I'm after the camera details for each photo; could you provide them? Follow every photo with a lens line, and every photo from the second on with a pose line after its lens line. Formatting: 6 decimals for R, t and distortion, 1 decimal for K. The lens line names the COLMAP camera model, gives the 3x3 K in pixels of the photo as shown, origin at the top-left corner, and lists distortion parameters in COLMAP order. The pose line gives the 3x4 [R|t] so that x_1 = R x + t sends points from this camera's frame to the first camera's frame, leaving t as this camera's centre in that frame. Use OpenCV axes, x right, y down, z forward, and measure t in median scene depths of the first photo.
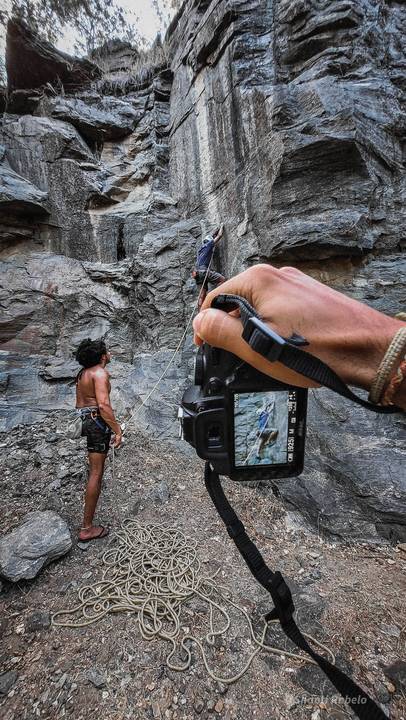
lens RADIAL K [[283.2, 0, 205.7], [0, 283.2, 364.9], [0, 0, 1]] dist [0.001066, -0.000066]
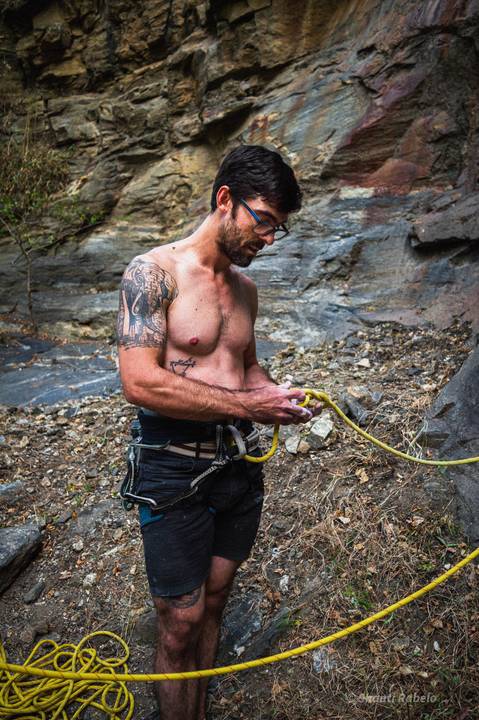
lens RADIAL K [[621.7, 0, 237.9], [0, 621.7, 362.6], [0, 0, 1]] dist [-0.087162, 0.021374]
pose [[0.292729, 0.138368, -0.946131, 0.194440], [0.089340, 0.981188, 0.171136, 0.034080], [0.952013, -0.134624, 0.274861, 0.421891]]
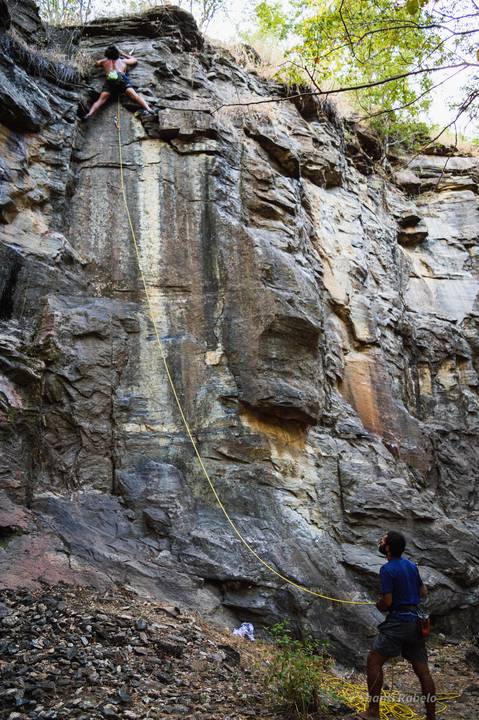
lens RADIAL K [[572.3, 0, 235.7], [0, 572.3, 365.9], [0, 0, 1]] dist [-0.097339, 0.027871]
pose [[0.580716, 0.250479, 0.774615, -0.930254], [-0.058472, 0.961867, -0.267194, -0.000400], [-0.812003, 0.109871, 0.573218, -0.032879]]
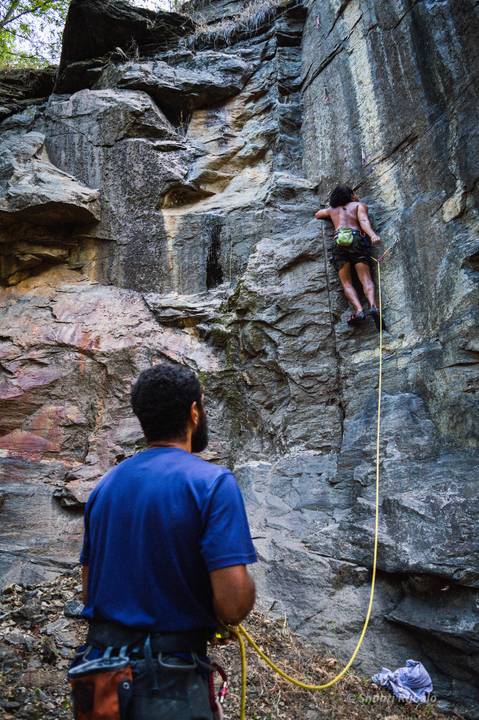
lens RADIAL K [[572.3, 0, 238.7], [0, 572.3, 367.3], [0, 0, 1]] dist [-0.097339, 0.027871]
pose [[0.980195, -0.026569, -0.196242, -0.047860], [-0.026783, 0.964068, -0.264302, 0.060922], [0.196213, 0.264323, 0.944263, 0.035974]]
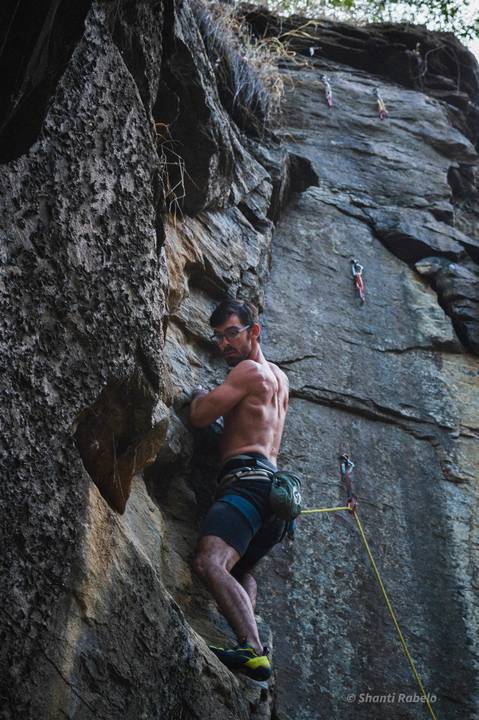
lens RADIAL K [[1422.2, 0, 247.2], [0, 1422.2, 374.5], [0, 0, 1]] dist [0.060406, 0.000000]
pose [[0.339518, 0.678268, 0.651675, -0.813195], [-0.100729, 0.715064, -0.691764, -0.185070], [-0.935190, 0.169224, 0.311098, 0.788403]]
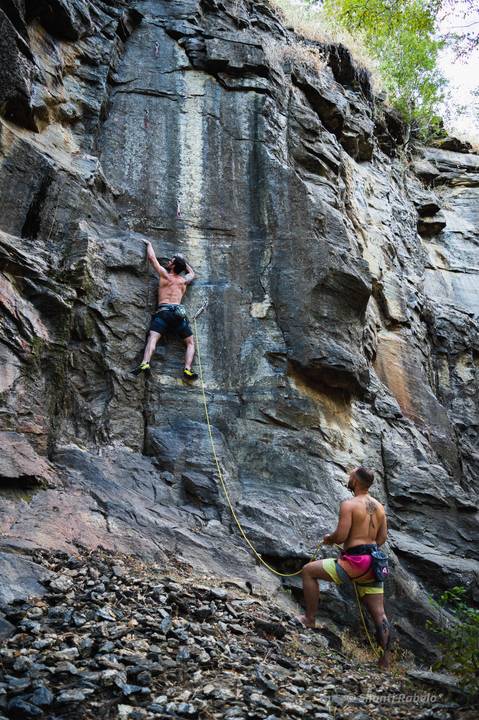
lens RADIAL K [[572.3, 0, 234.2], [0, 572.3, 366.9], [0, 0, 1]] dist [-0.097339, 0.027871]
pose [[0.511652, 0.295553, 0.806759, -0.868394], [-0.101260, 0.953172, -0.284972, 0.081731], [-0.853205, 0.064114, 0.517620, 0.226313]]
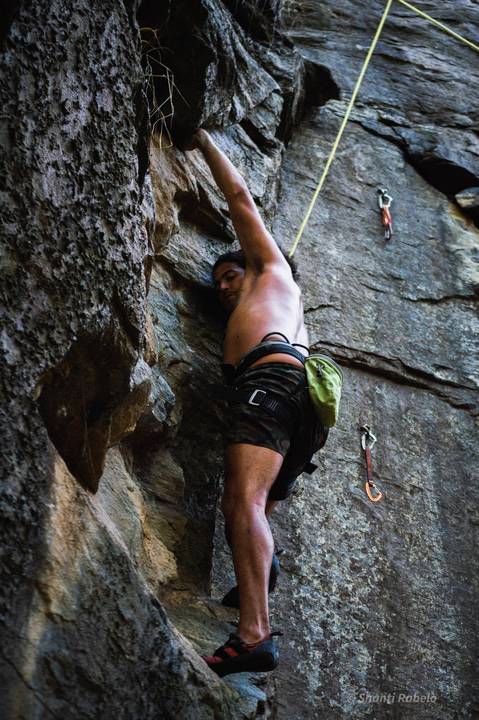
lens RADIAL K [[1765.8, 0, 256.0], [0, 1765.8, 380.2], [0, 0, 1]] dist [-0.224967, 0.000000]
pose [[0.330882, 0.661081, 0.673416, -0.829931], [-0.110786, 0.735890, -0.667977, -0.169997], [-0.937147, 0.146416, 0.316731, 0.775610]]
